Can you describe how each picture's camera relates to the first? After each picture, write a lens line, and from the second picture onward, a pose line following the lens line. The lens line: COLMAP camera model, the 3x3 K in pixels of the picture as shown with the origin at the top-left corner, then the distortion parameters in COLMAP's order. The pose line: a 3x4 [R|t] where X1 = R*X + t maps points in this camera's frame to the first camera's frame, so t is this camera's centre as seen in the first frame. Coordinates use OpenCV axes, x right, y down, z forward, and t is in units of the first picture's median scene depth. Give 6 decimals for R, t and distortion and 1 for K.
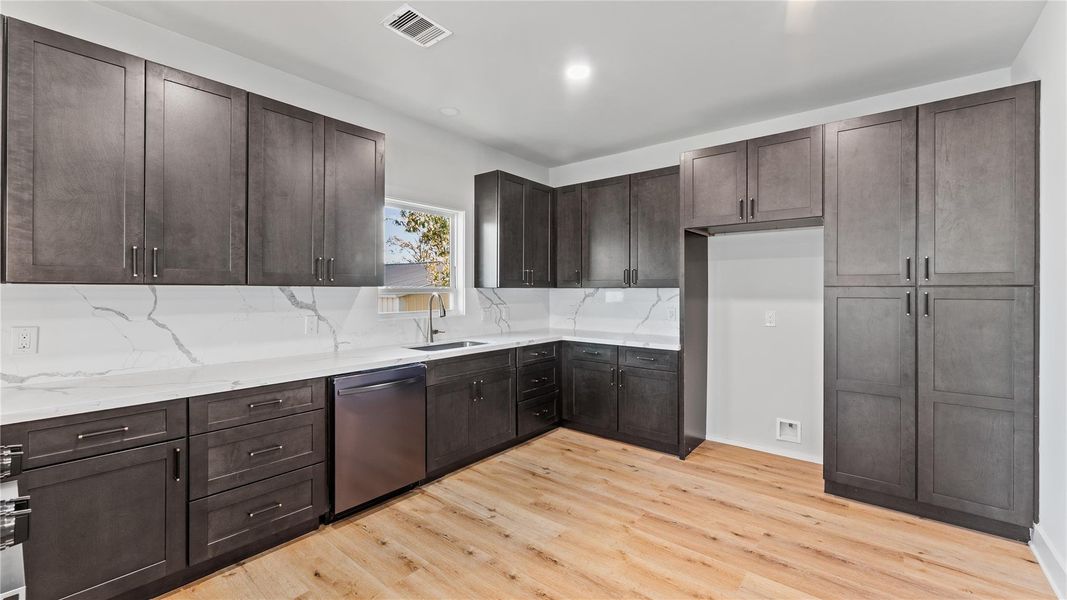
lens RADIAL K [[430.6, 0, 535.1], [0, 430.6, 287.6], [0, 0, 1]] dist [-0.001846, -0.000437]
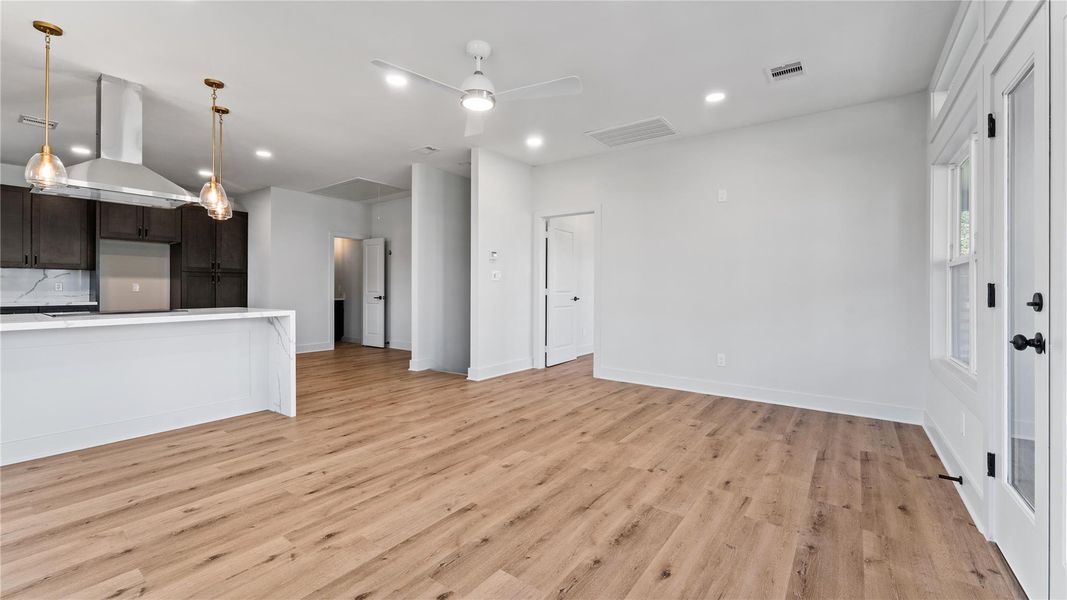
lens RADIAL K [[430.6, 0, 531.2], [0, 430.6, 289.2], [0, 0, 1]] dist [-0.001846, -0.000437]
pose [[-0.044934, -0.002132, 0.998988, -1.742089], [-0.011888, 0.999928, 0.001600, 0.066839], [-0.998919, -0.011804, -0.044956, -0.813612]]
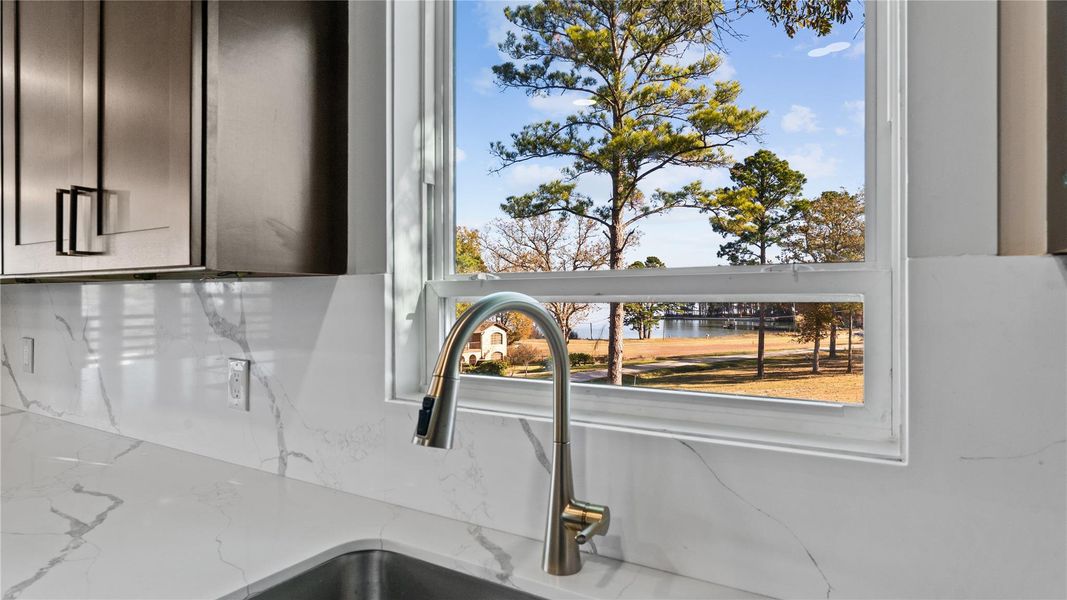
lens RADIAL K [[587.4, 0, 533.1], [0, 587.4, 294.6], [0, 0, 1]] dist [-0.001276, -0.000230]
pose [[0.135896, -0.005375, -0.990709, 0.005296], [0.006289, 0.999970, -0.004562, 0.014577], [0.990703, -0.005610, 0.135926, 1.162790]]
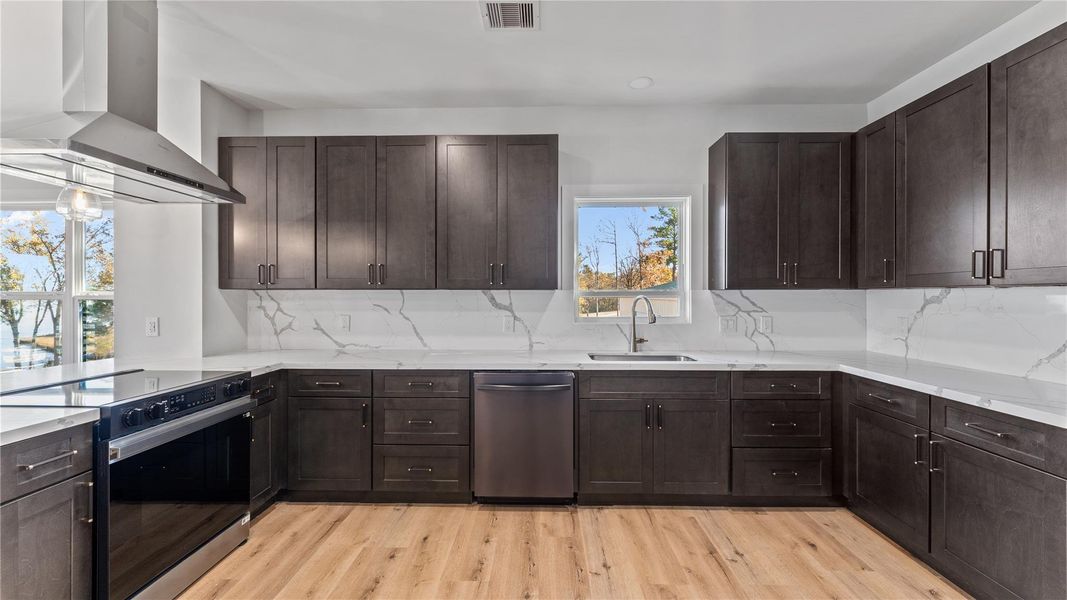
lens RADIAL K [[430.6, 0, 531.8], [0, 430.6, 294.3], [0, 0, 1]] dist [-0.001846, -0.000437]
pose [[0.611500, -0.003585, -0.791236, 0.398534], [0.006177, 0.999981, 0.000243, 0.008906], [0.791220, -0.005036, 0.611511, 0.357847]]
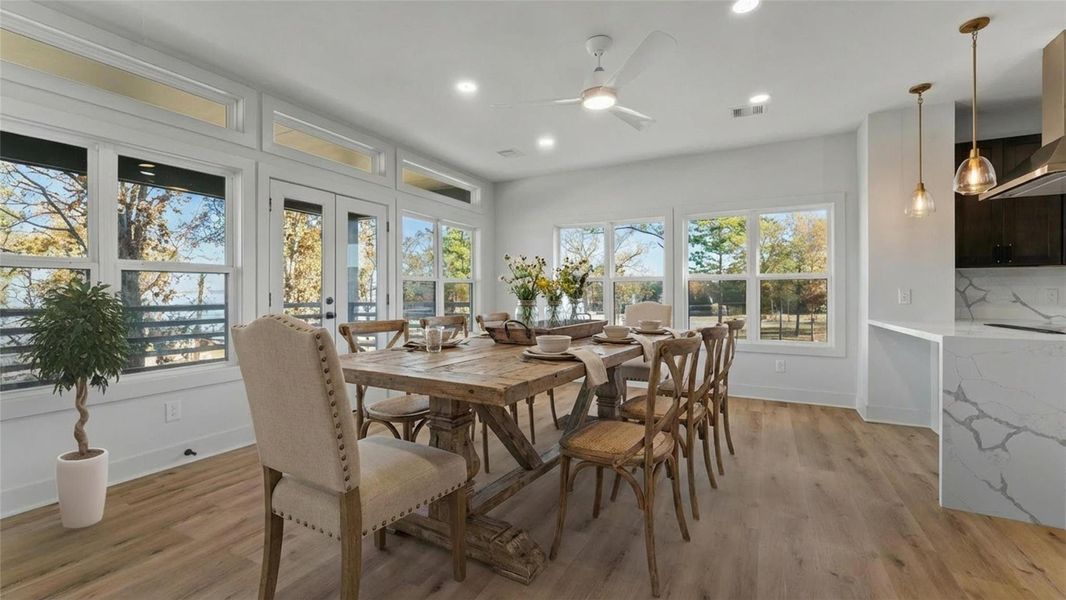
lens RADIAL K [[440.2, 0, 529.6], [0, 440.2, 294.7], [0, 0, 1]] dist [-0.005597, 0.001265]
pose [[0.199396, 0.007204, -0.979892, 0.165664], [0.007215, 0.999935, 0.008820, 0.050534], [0.979892, -0.008828, 0.199332, -1.079627]]
